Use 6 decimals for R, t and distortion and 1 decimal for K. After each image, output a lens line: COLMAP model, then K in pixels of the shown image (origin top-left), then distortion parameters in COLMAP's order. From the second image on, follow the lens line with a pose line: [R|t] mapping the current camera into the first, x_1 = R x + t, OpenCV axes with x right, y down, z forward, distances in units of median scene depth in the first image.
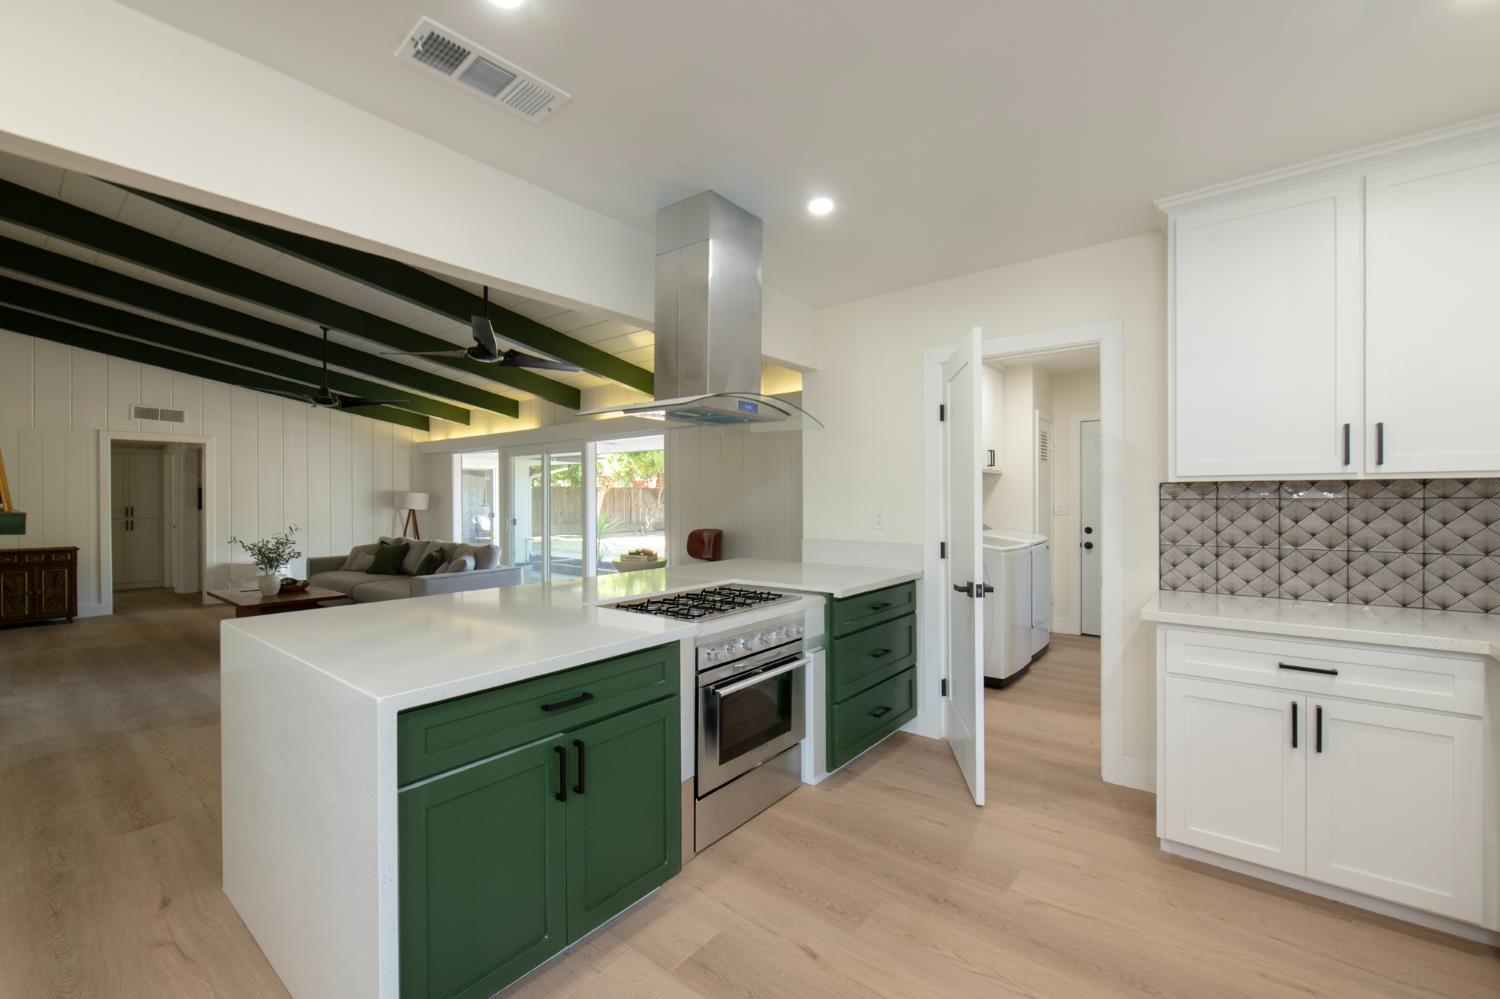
lens RADIAL K [[618.0, 0, 751.8], [0, 618.0, 504.6], [0, 0, 1]] dist [-0.000290, -0.000220]
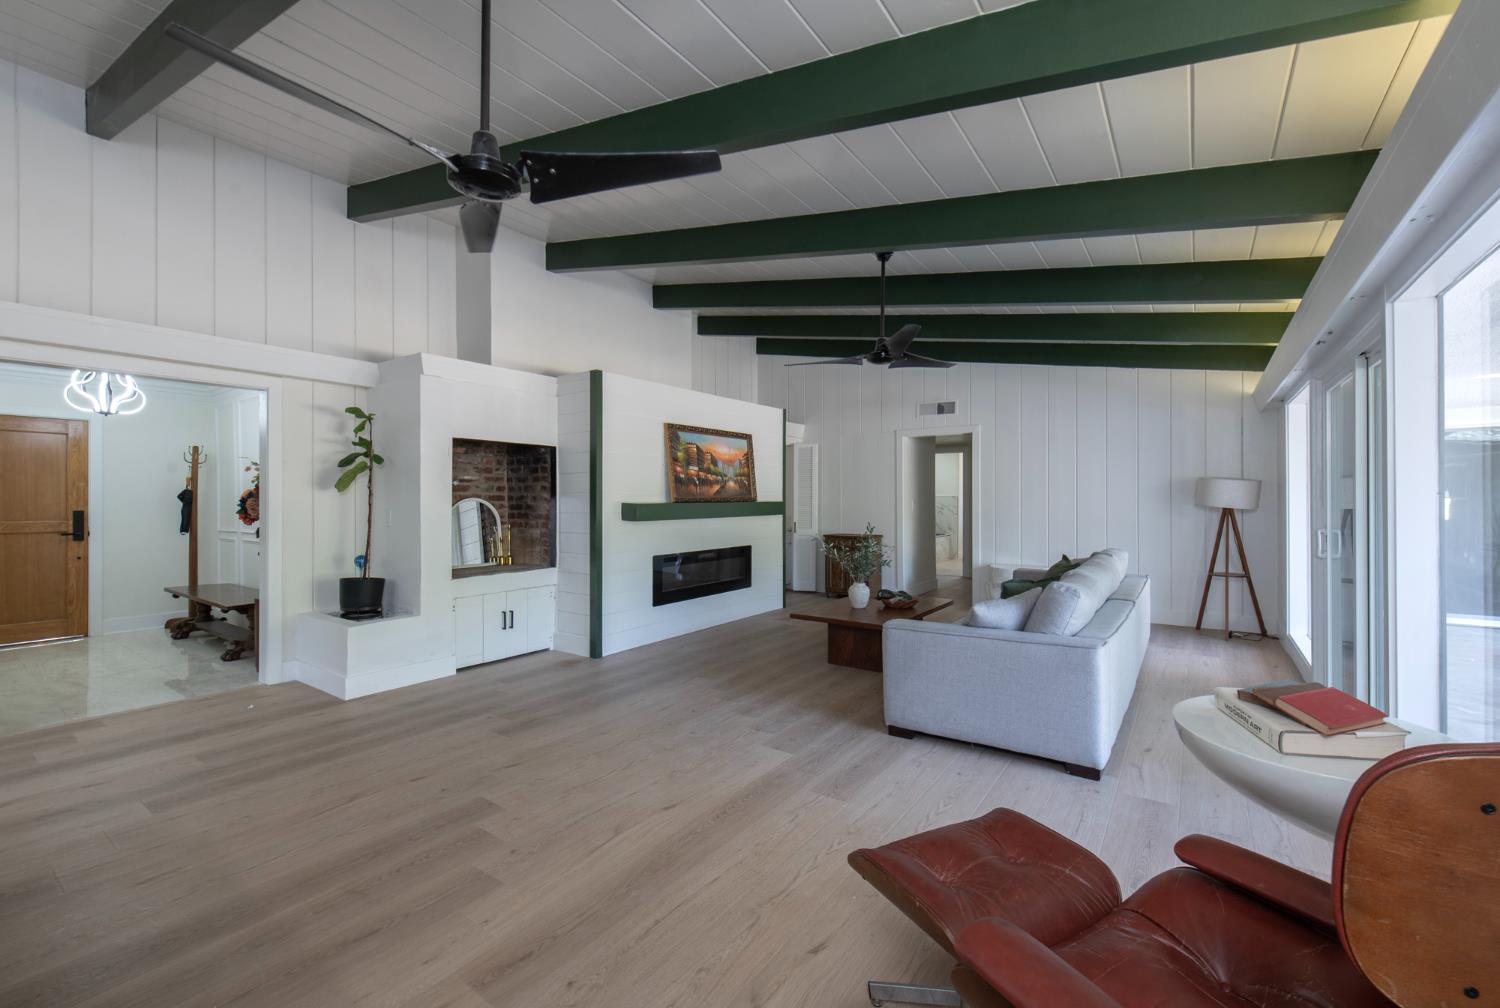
lens RADIAL K [[624.9, 0, 750.7], [0, 624.9, 498.6], [0, 0, 1]] dist [0.001295, -0.000041]
pose [[0.053988, 0.002428, -0.998539, 0.037436], [-0.003547, 0.999991, 0.002240, -0.000729], [0.998535, 0.003421, 0.053996, 0.616707]]
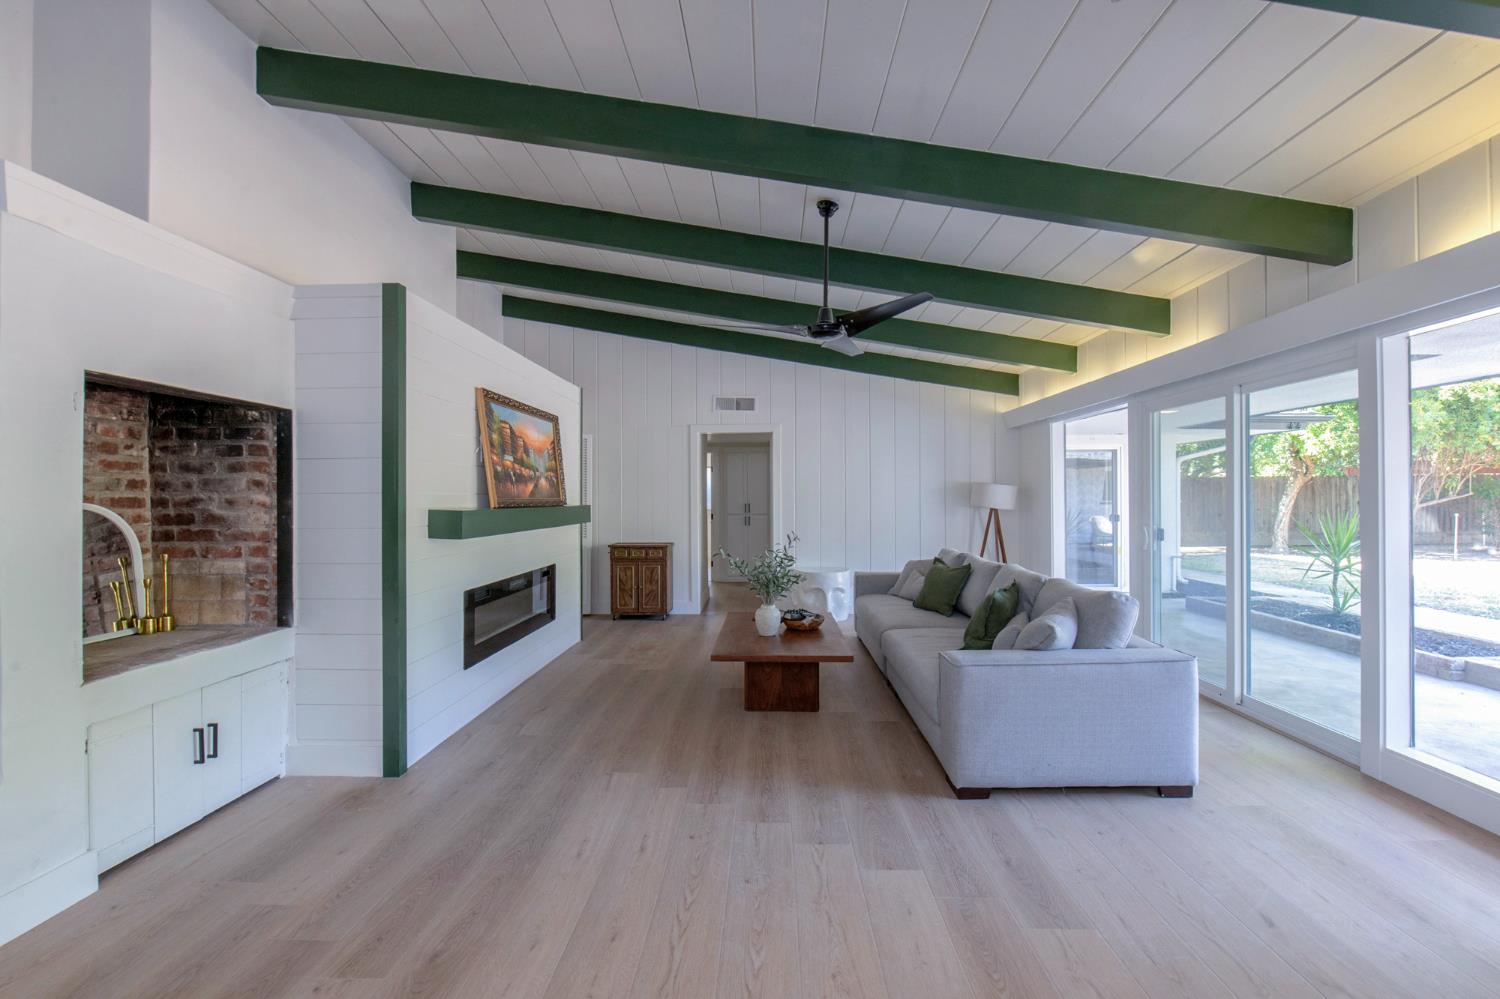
lens RADIAL K [[625.0, 0, 753.7], [0, 625.0, 498.6], [0, 0, 1]] dist [-0.013612, -0.000434]
pose [[0.602484, -0.000708, -0.798131, -0.184930], [-0.002487, 0.999993, -0.002765, -0.000982], [0.798127, 0.003651, 0.602478, 0.438438]]
